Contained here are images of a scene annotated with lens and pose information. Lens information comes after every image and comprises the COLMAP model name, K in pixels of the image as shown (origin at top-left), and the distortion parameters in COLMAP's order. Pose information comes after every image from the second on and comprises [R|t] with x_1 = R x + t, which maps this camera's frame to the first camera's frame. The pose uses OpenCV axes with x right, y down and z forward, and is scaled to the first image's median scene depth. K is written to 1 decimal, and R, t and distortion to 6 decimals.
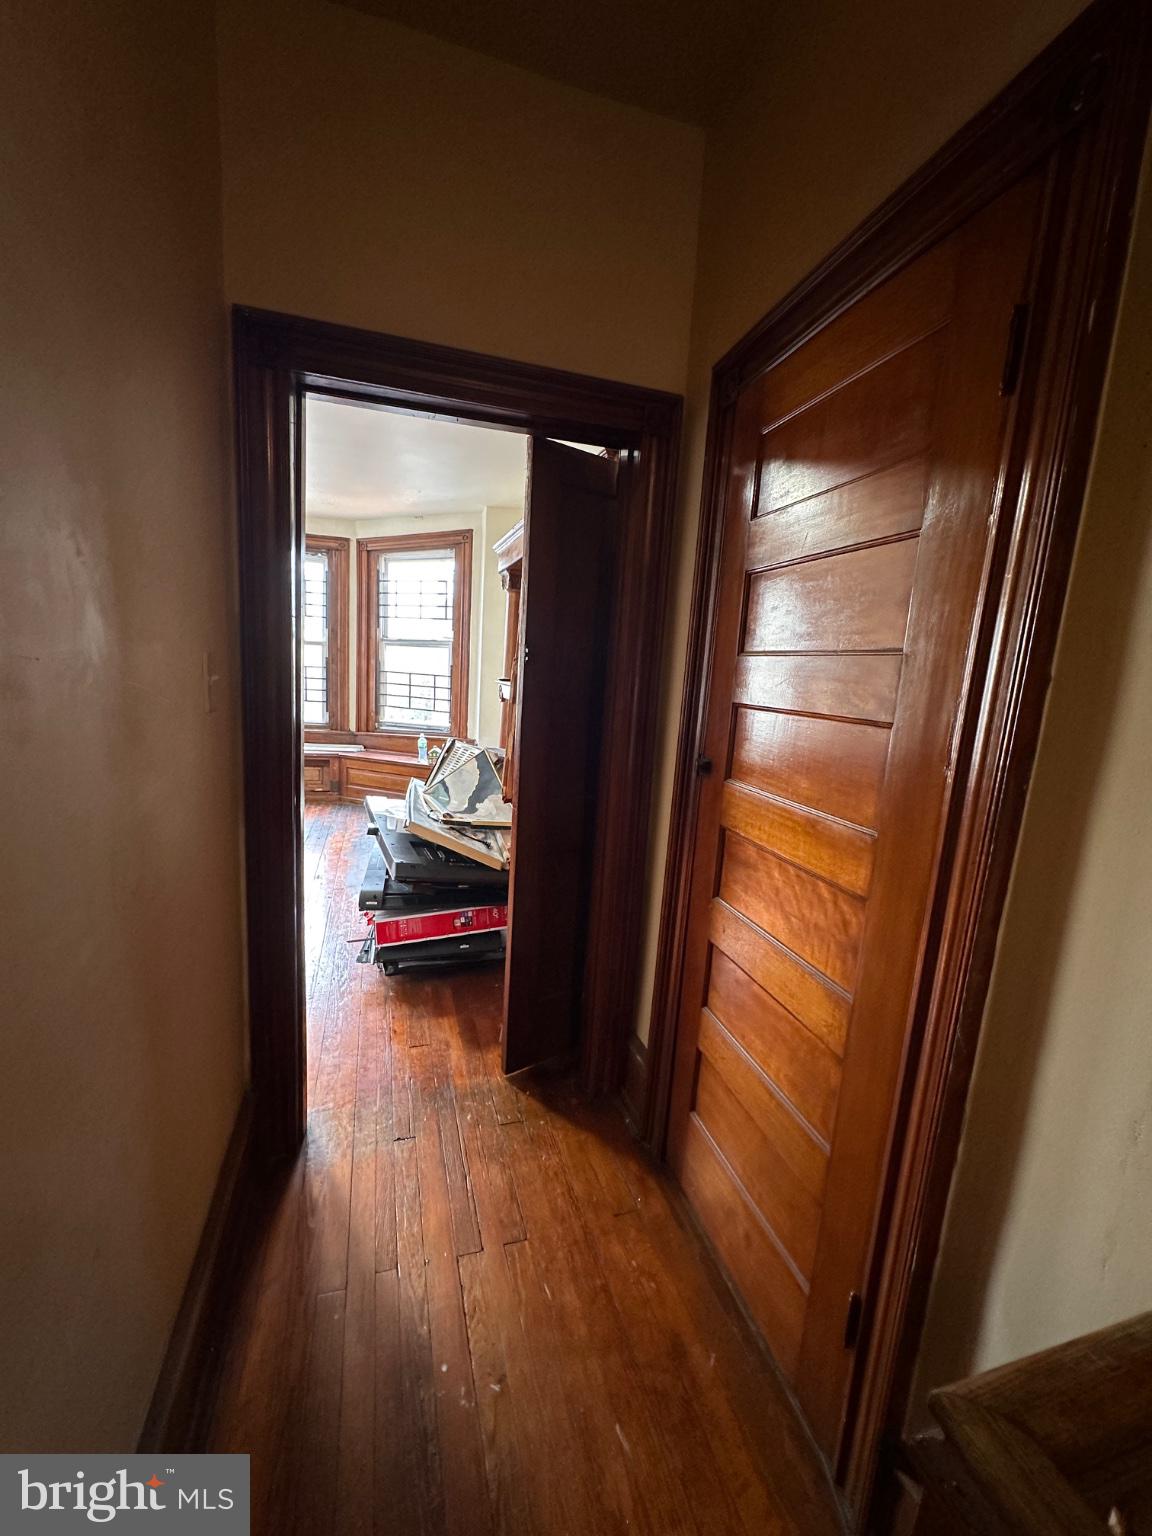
lens RADIAL K [[613.5, 0, 573.3], [0, 613.5, 772.4], [0, 0, 1]] dist [-0.002193, 0.000247]
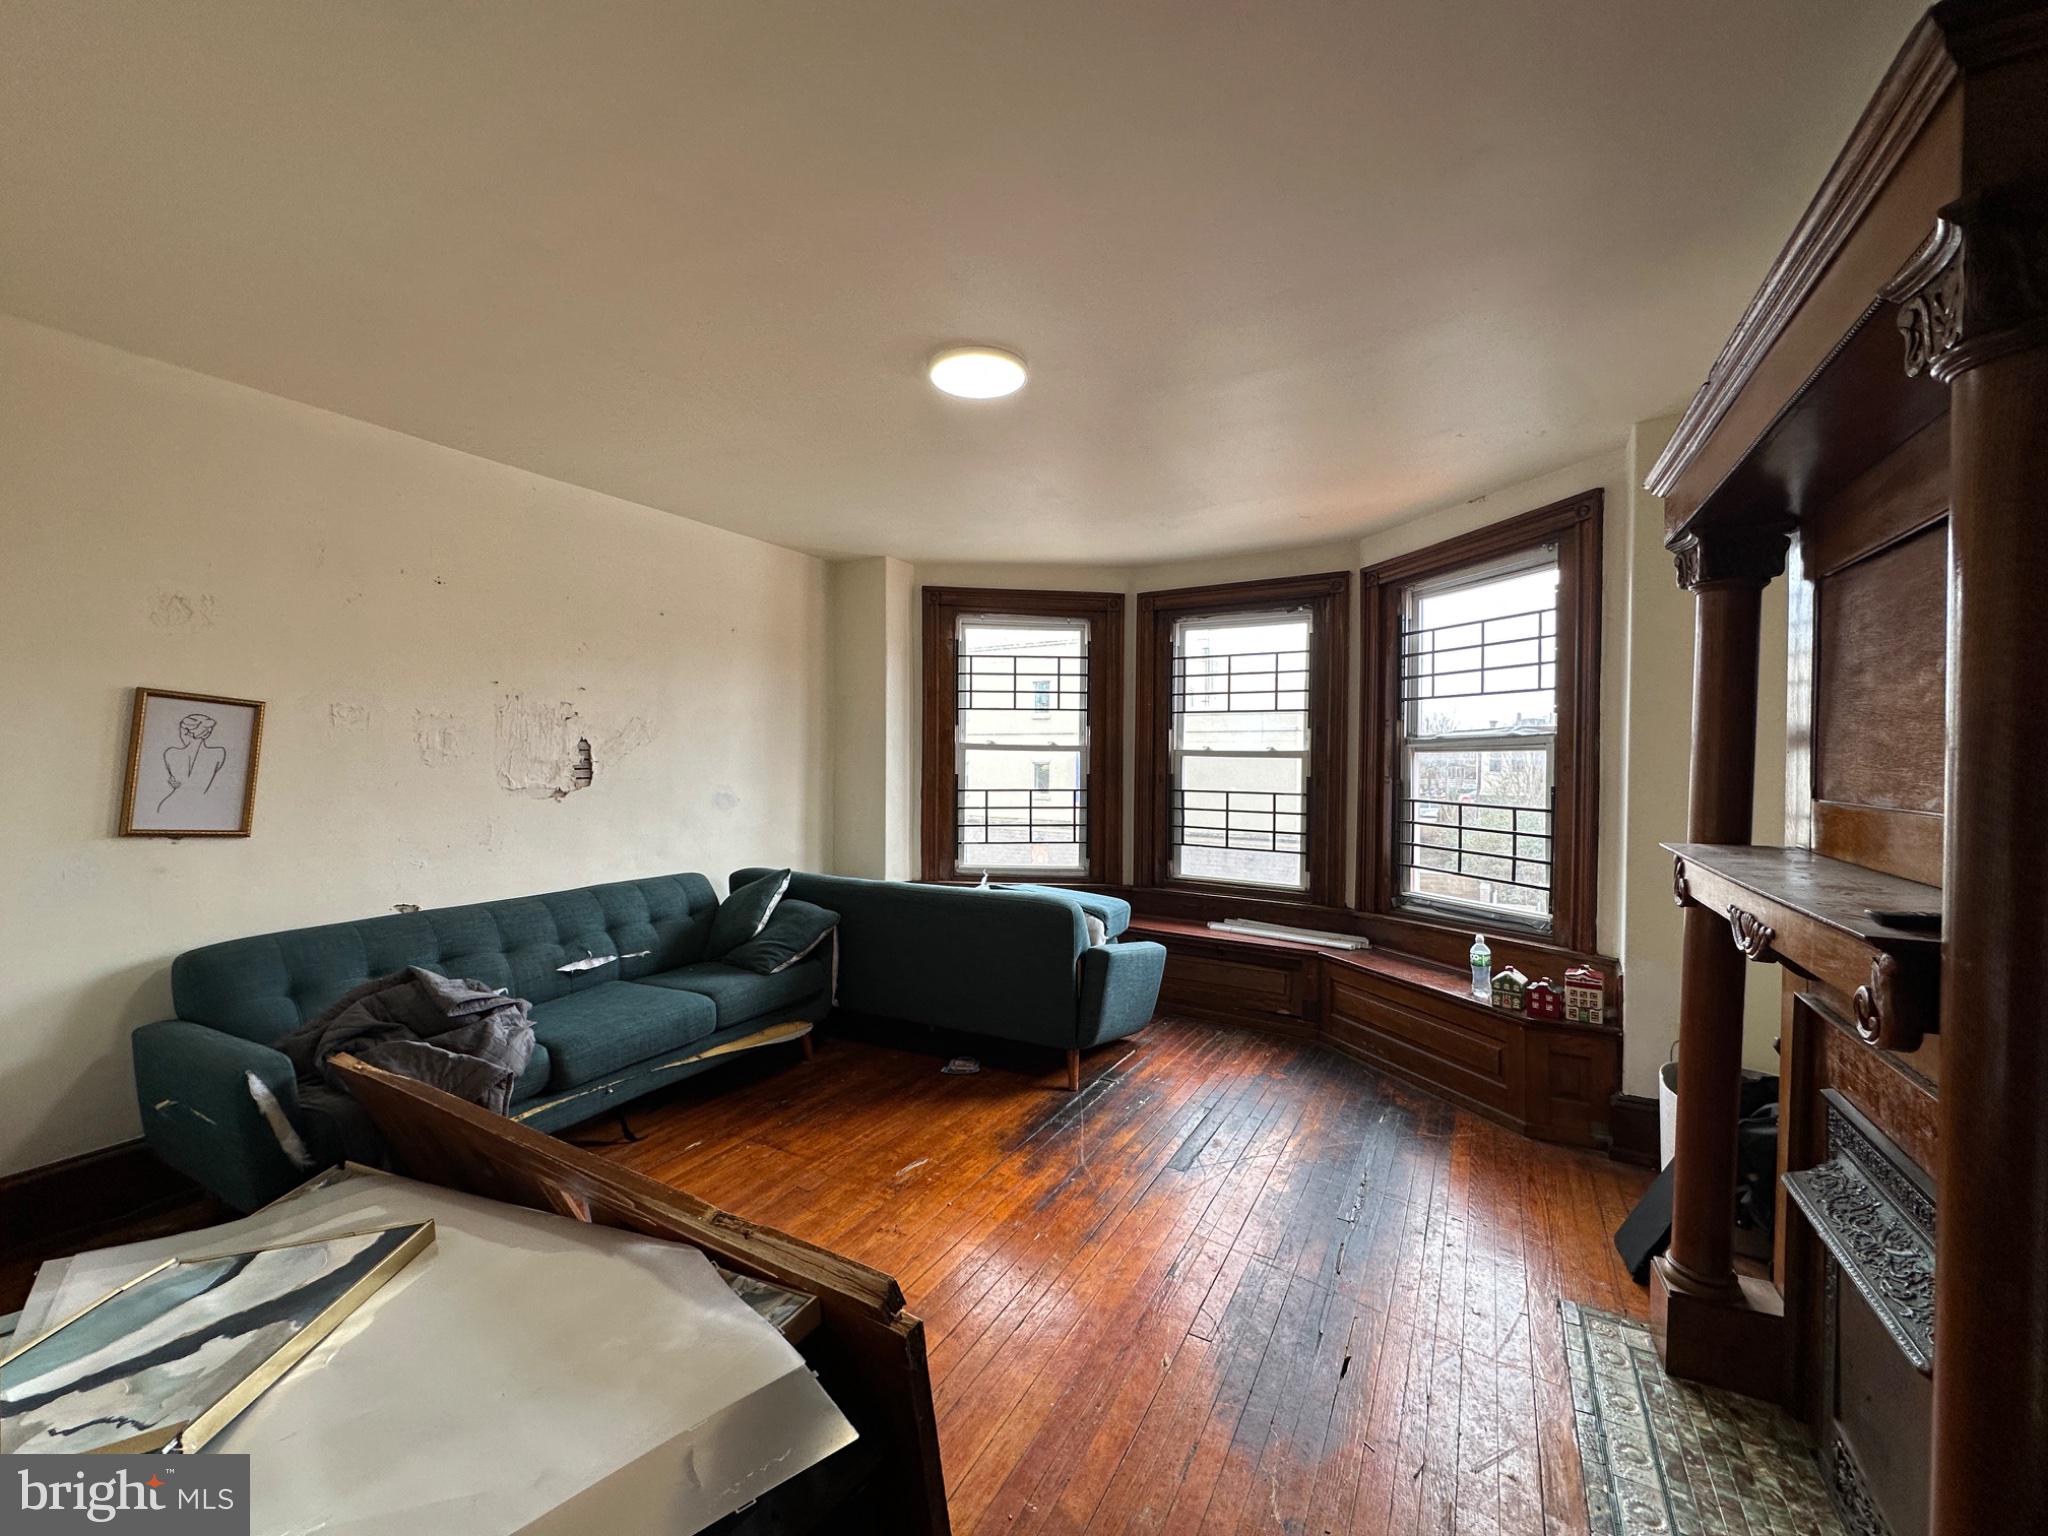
lens RADIAL K [[818.0, 0, 1019.0], [0, 818.0, 766.2], [0, 0, 1]] dist [-0.002193, 0.000247]
pose [[0.680798, -0.043869, -0.731157, -0.024247], [-0.087662, 0.986150, -0.140793, -0.068449], [0.727207, 0.159946, 0.667523, 0.299346]]
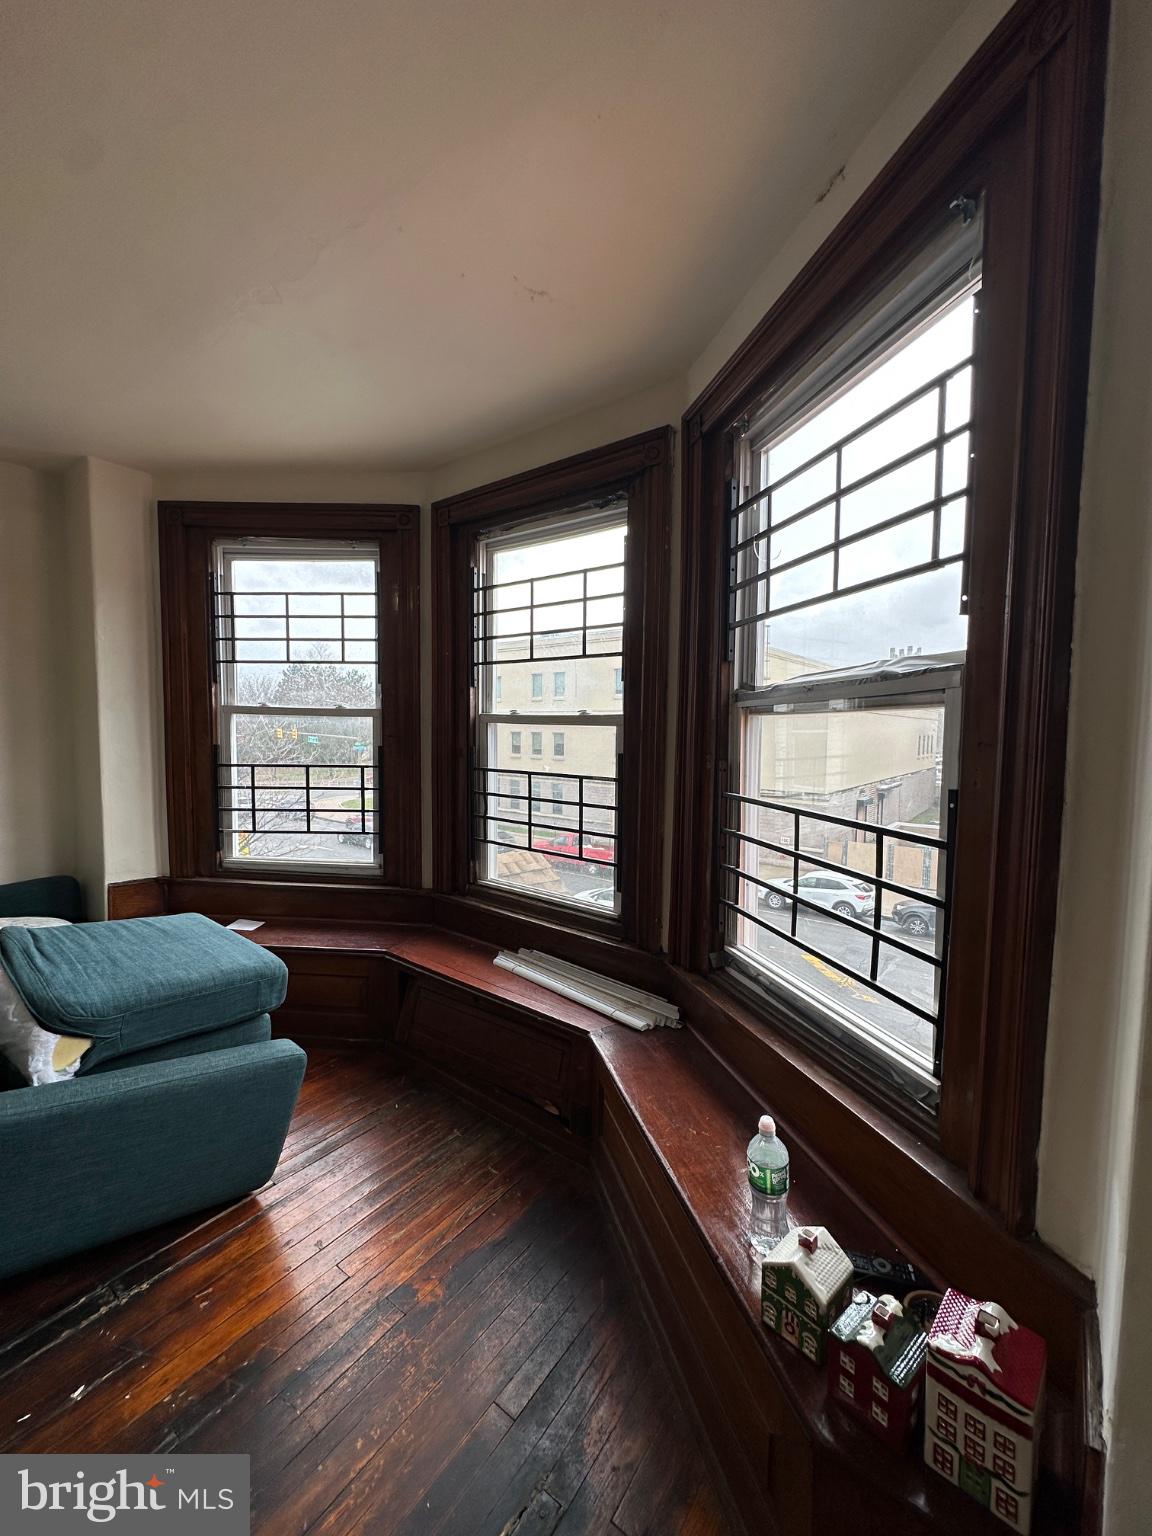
lens RADIAL K [[613.5, 0, 576.3], [0, 613.5, 762.6], [0, 0, 1]] dist [-0.002193, 0.000247]
pose [[0.609477, -0.006016, -0.792781, -0.116747], [-0.108208, 0.989982, -0.090701, -0.150861], [0.785385, 0.141065, 0.602720, 0.781003]]
